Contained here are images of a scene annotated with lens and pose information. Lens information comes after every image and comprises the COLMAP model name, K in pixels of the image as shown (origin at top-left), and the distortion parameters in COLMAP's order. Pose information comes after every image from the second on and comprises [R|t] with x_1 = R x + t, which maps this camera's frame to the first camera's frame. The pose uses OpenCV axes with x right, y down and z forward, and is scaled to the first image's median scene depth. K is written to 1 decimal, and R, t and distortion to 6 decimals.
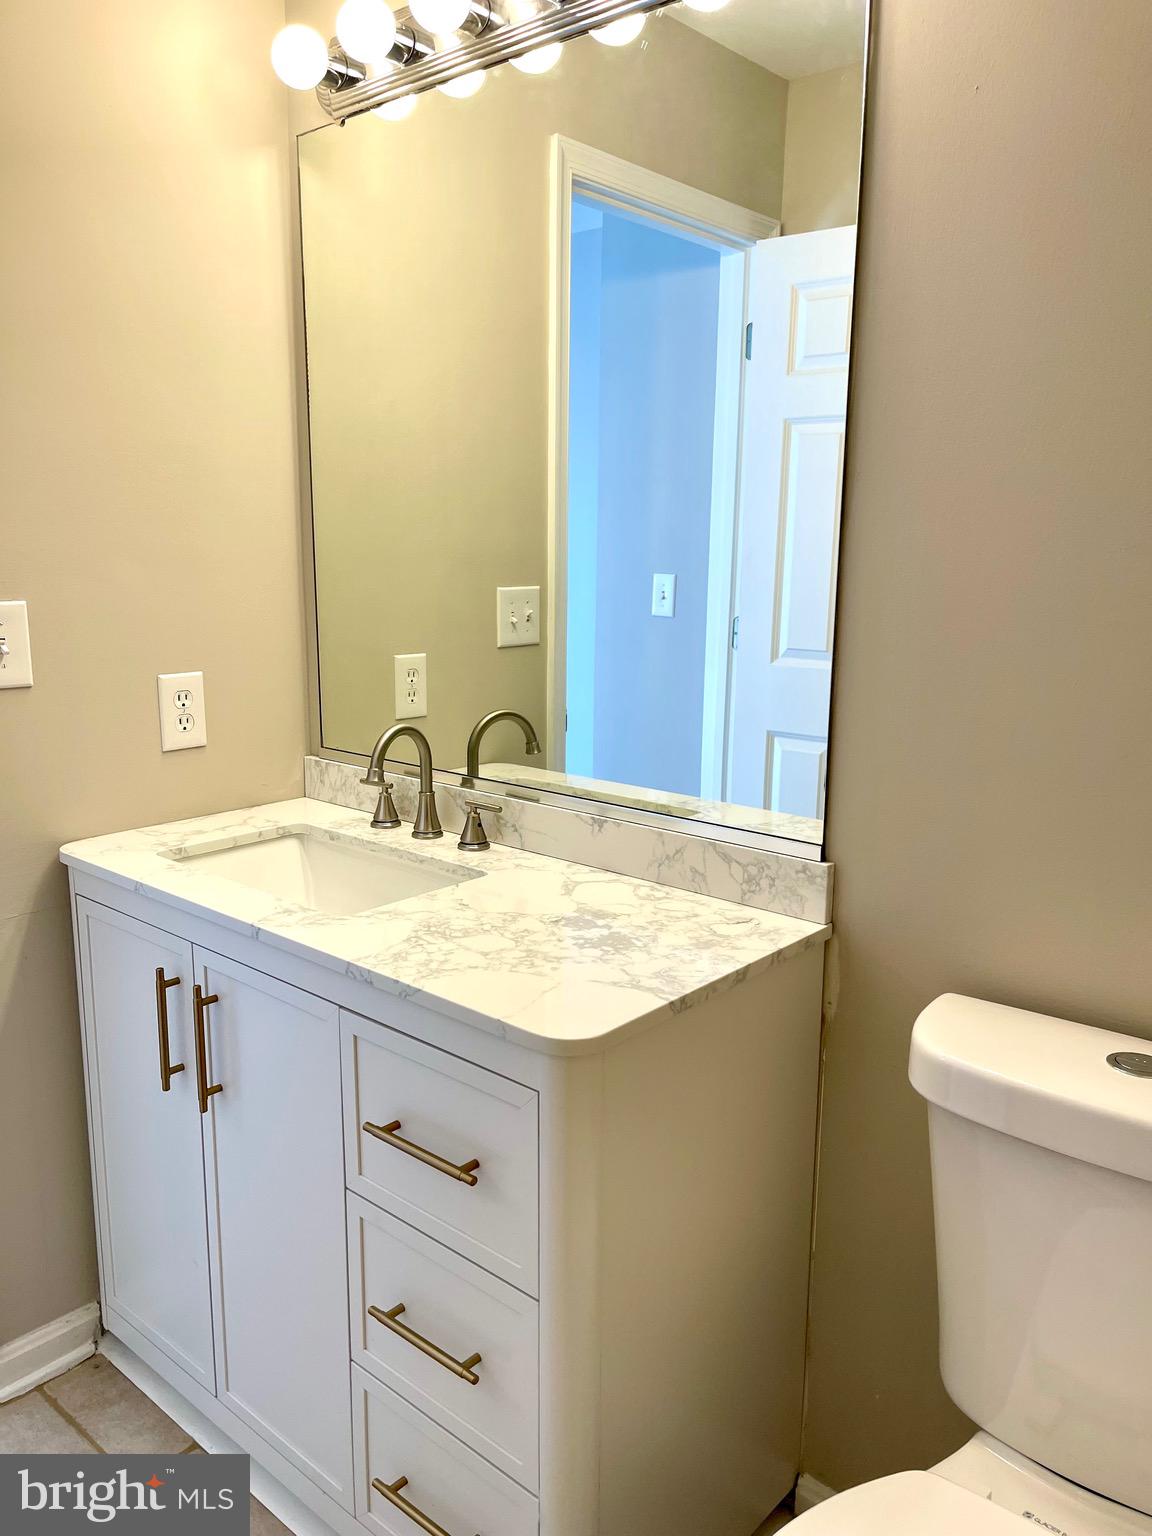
lens RADIAL K [[1146.7, 0, 582.1], [0, 1146.7, 776.3], [0, 0, 1]] dist [0.075390, -0.103282]
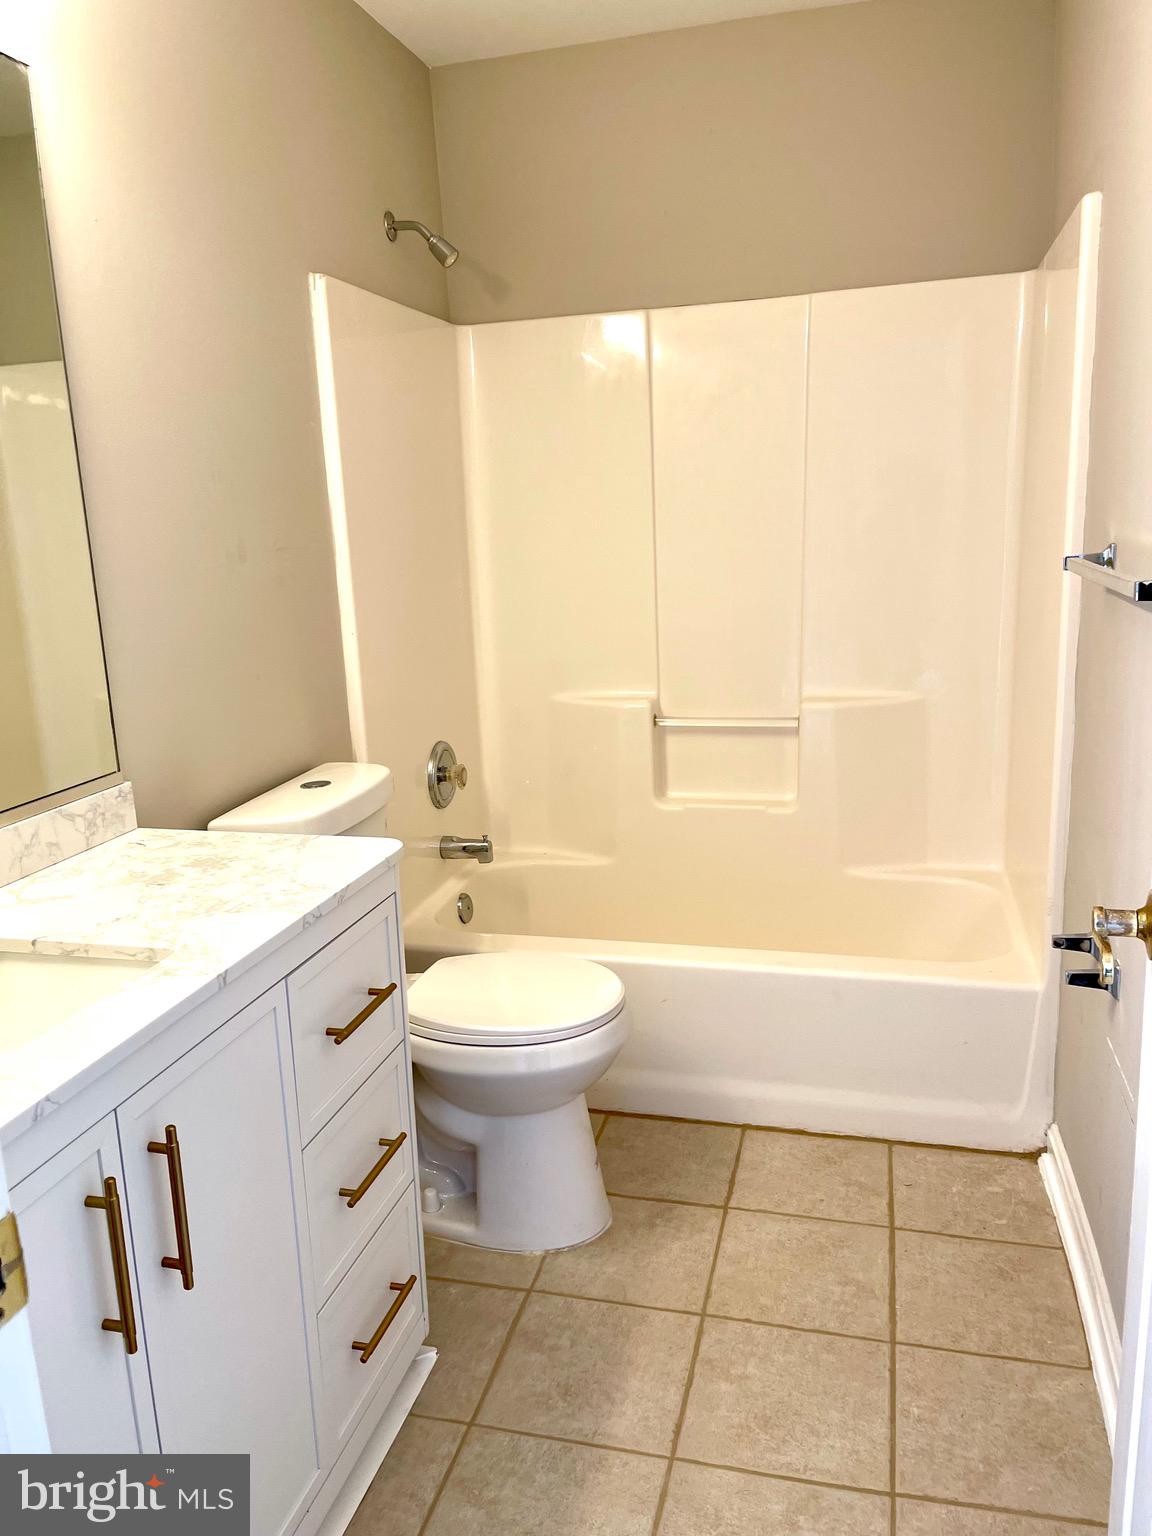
lens RADIAL K [[1146.7, 0, 582.1], [0, 1146.7, 776.3], [0, 0, 1]] dist [0.075390, -0.103282]
pose [[-0.434582, -0.193615, 0.879575, -1.124166], [0.219709, 0.924322, 0.312019, -0.217113], [-0.873422, 0.328849, -0.359155, 1.011054]]
